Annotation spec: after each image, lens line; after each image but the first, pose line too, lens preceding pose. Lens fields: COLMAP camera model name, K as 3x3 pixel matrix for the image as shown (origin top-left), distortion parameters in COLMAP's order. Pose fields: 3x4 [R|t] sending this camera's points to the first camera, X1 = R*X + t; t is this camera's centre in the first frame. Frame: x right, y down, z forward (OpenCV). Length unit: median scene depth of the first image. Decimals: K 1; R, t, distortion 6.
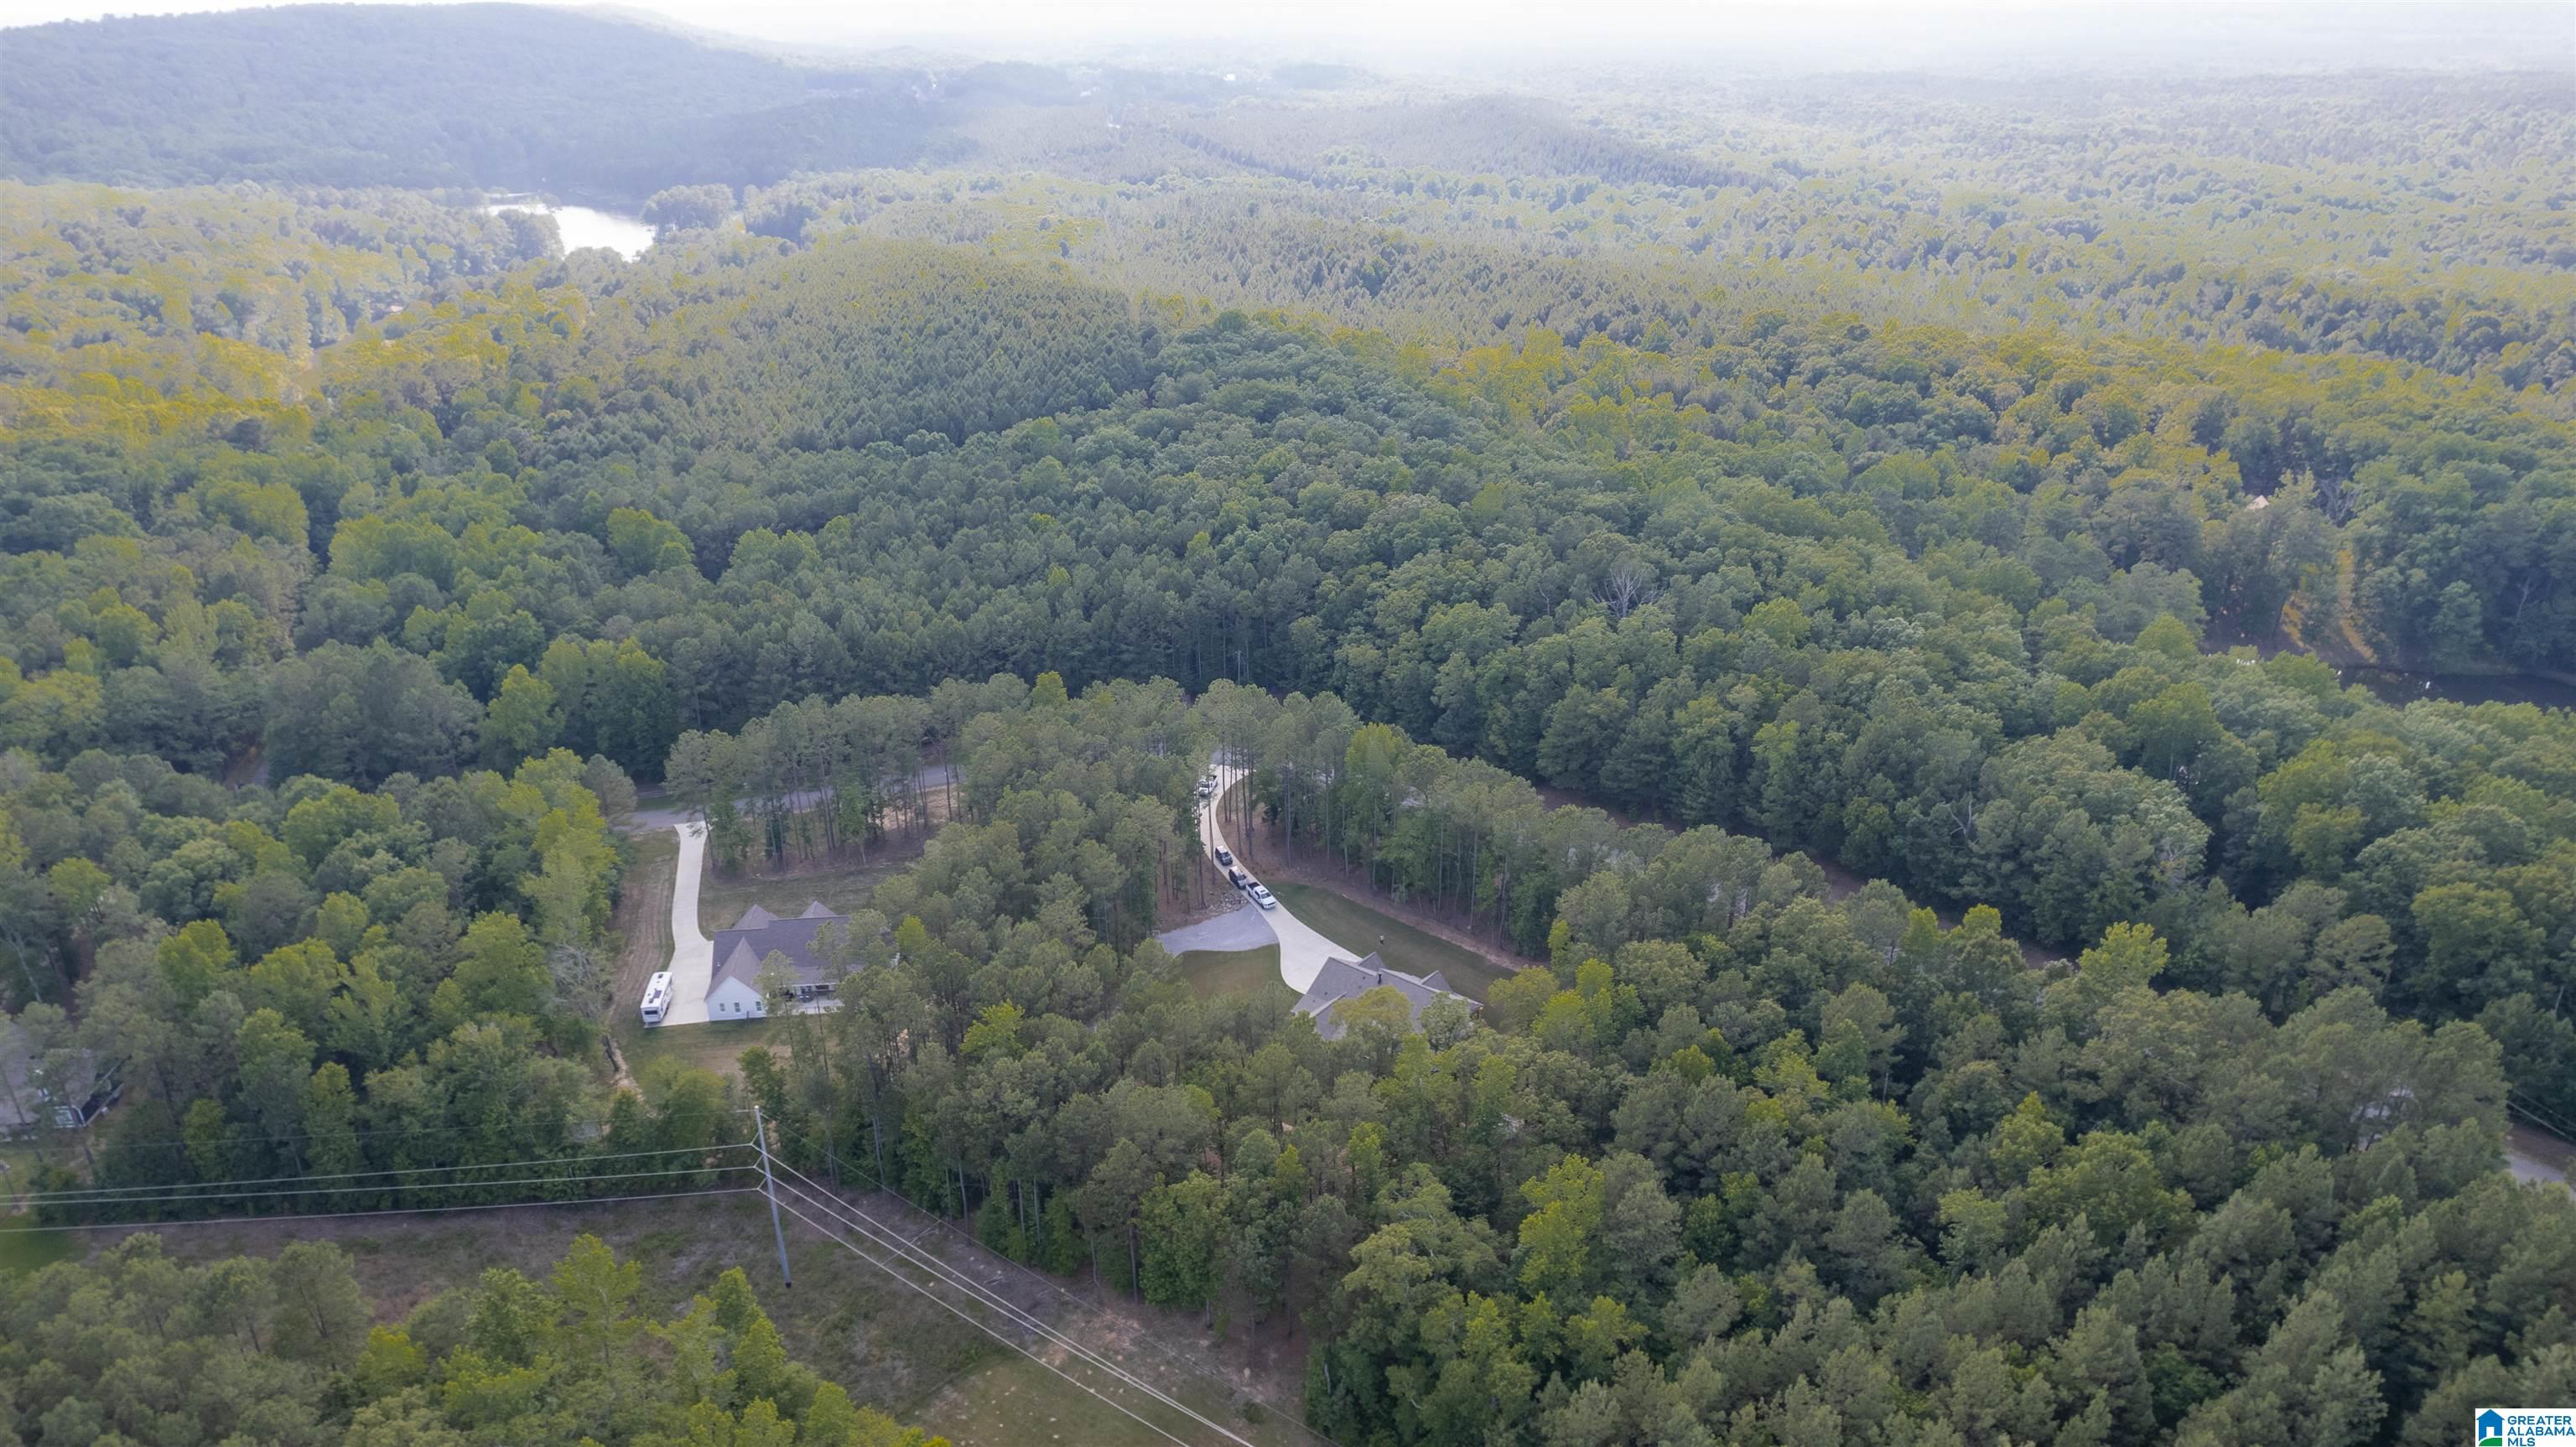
lens RADIAL K [[1627.4, 0, 1273.5], [0, 1627.4, 716.4], [0, 0, 1]] dist [-0.081232, 0.067110]
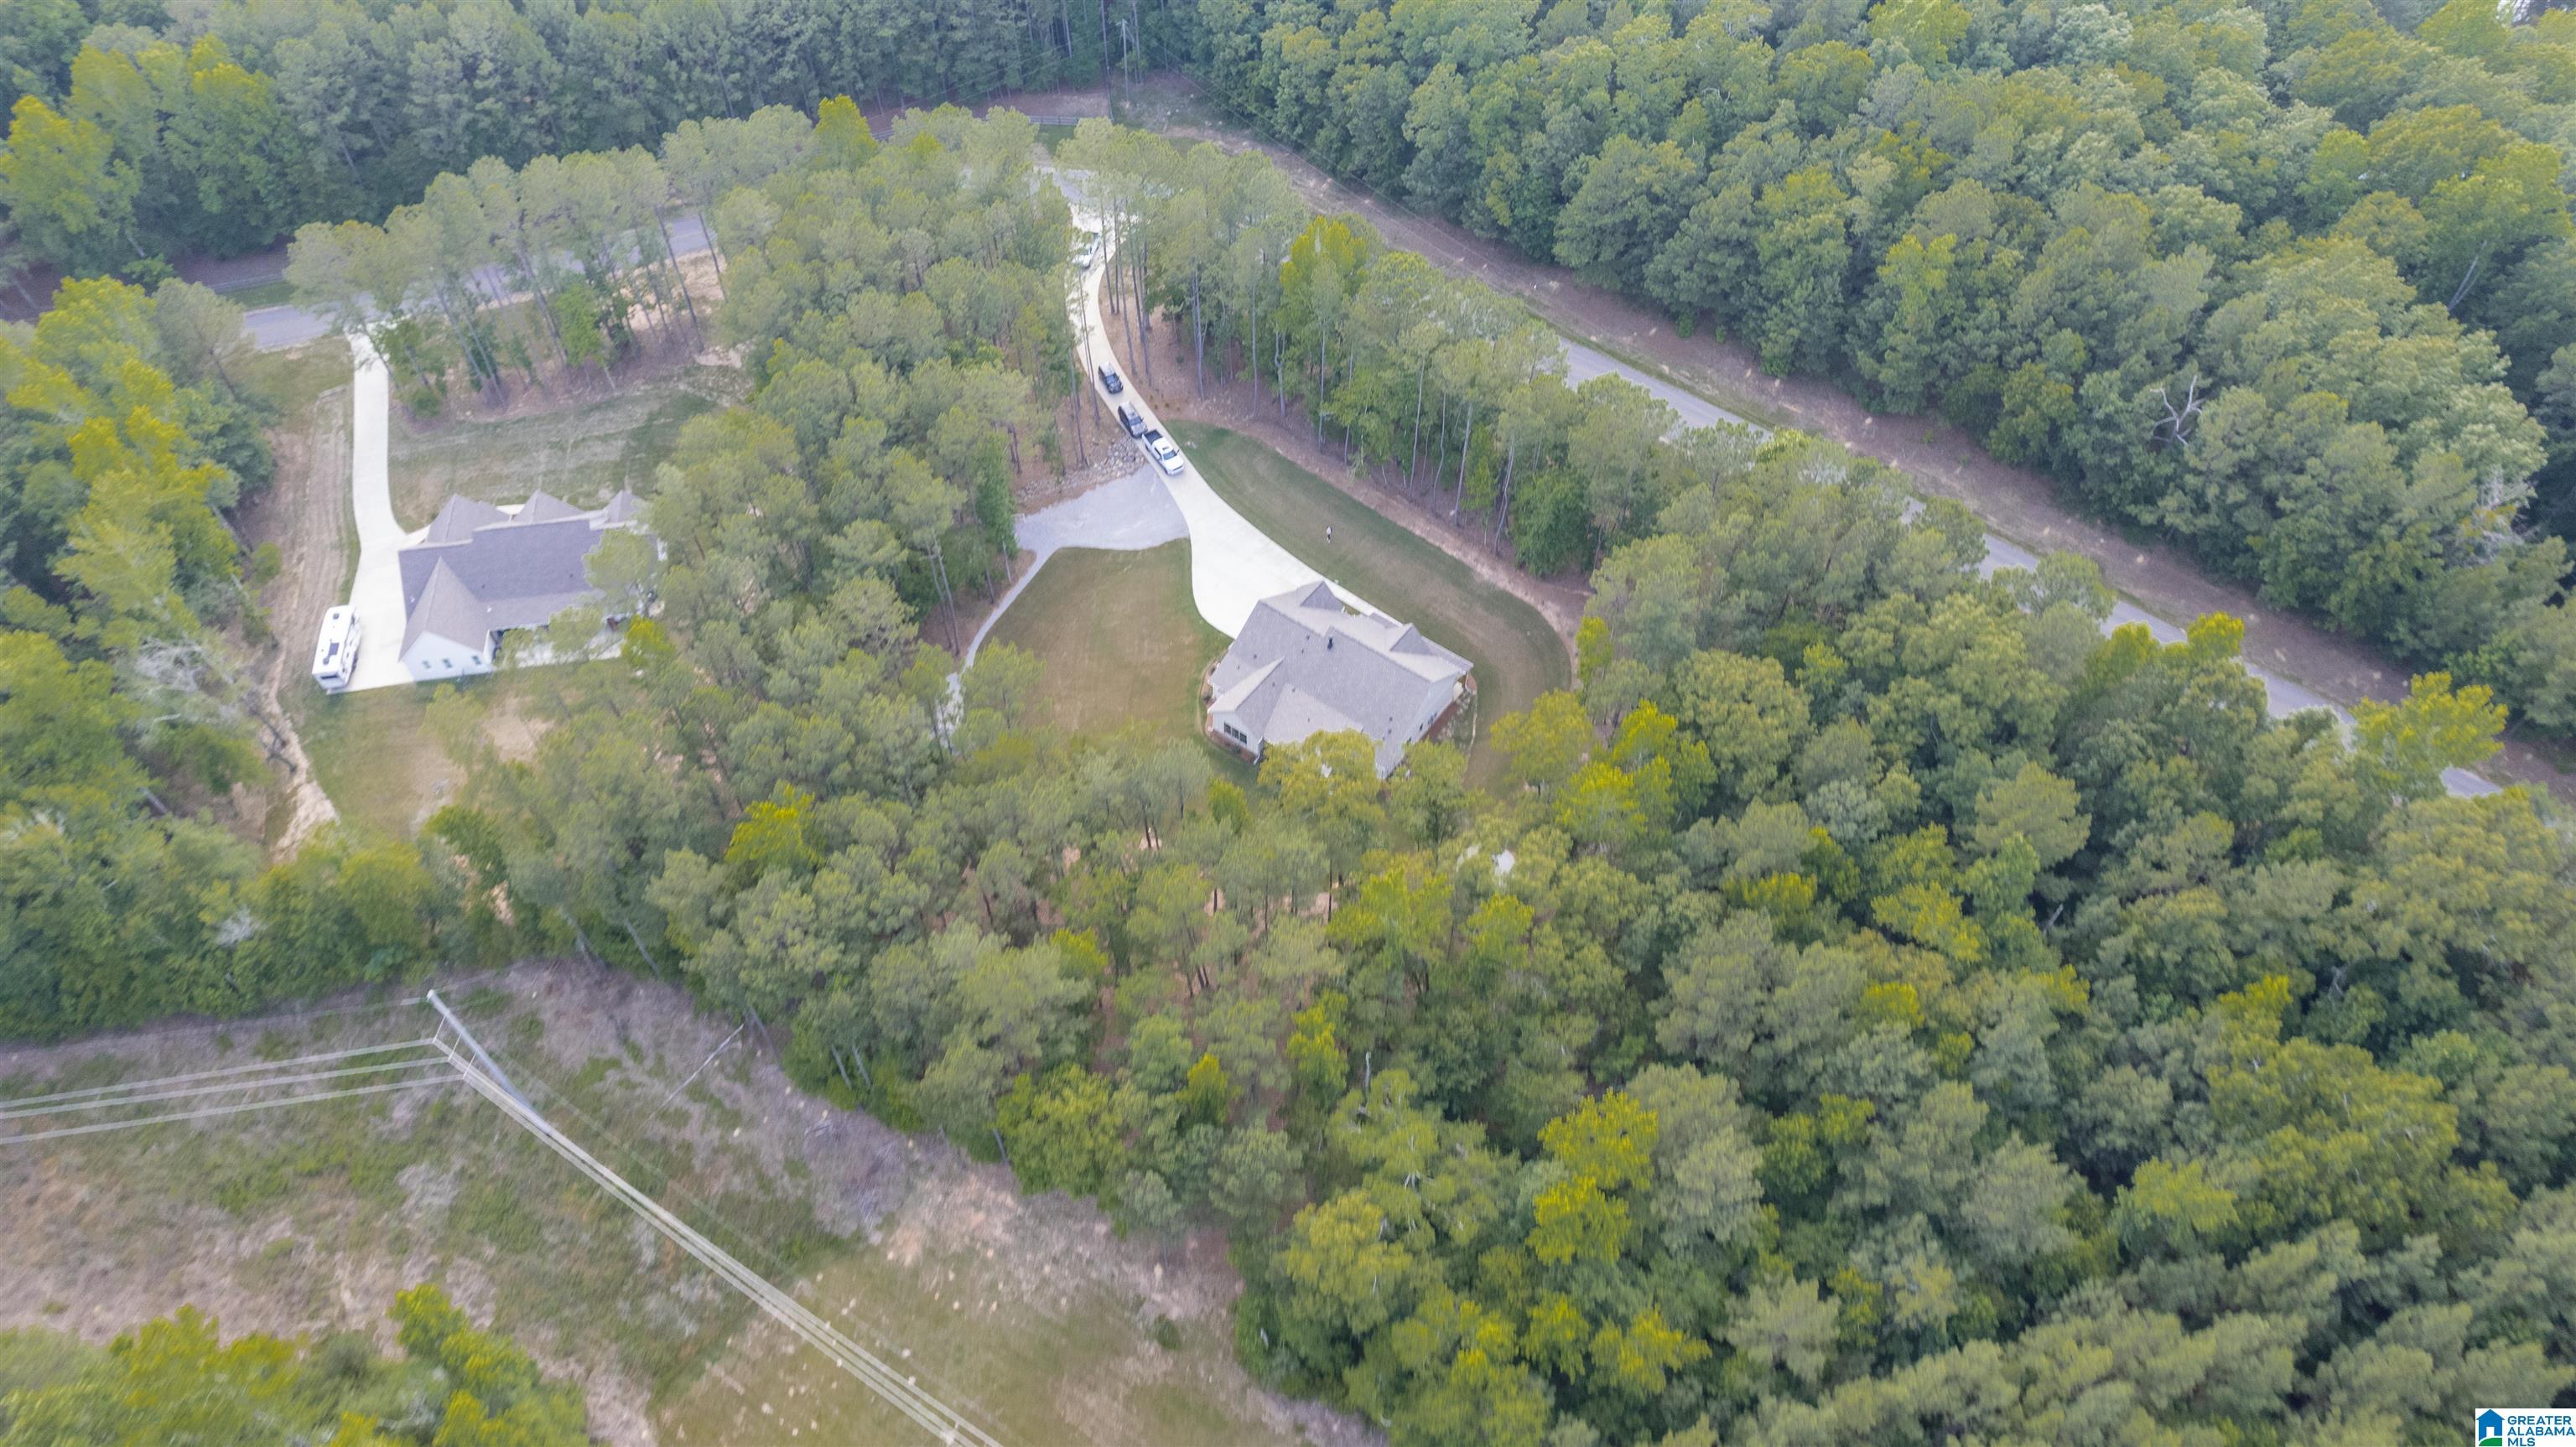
lens RADIAL K [[1627.4, 0, 1273.5], [0, 1627.4, 716.4], [0, 0, 1]] dist [-0.081232, 0.067110]
pose [[0.999003, -0.026768, 0.035733, 0.013141], [0.006478, 0.878778, 0.477187, -0.139594], [-0.044175, -0.476480, 0.878075, 0.335081]]
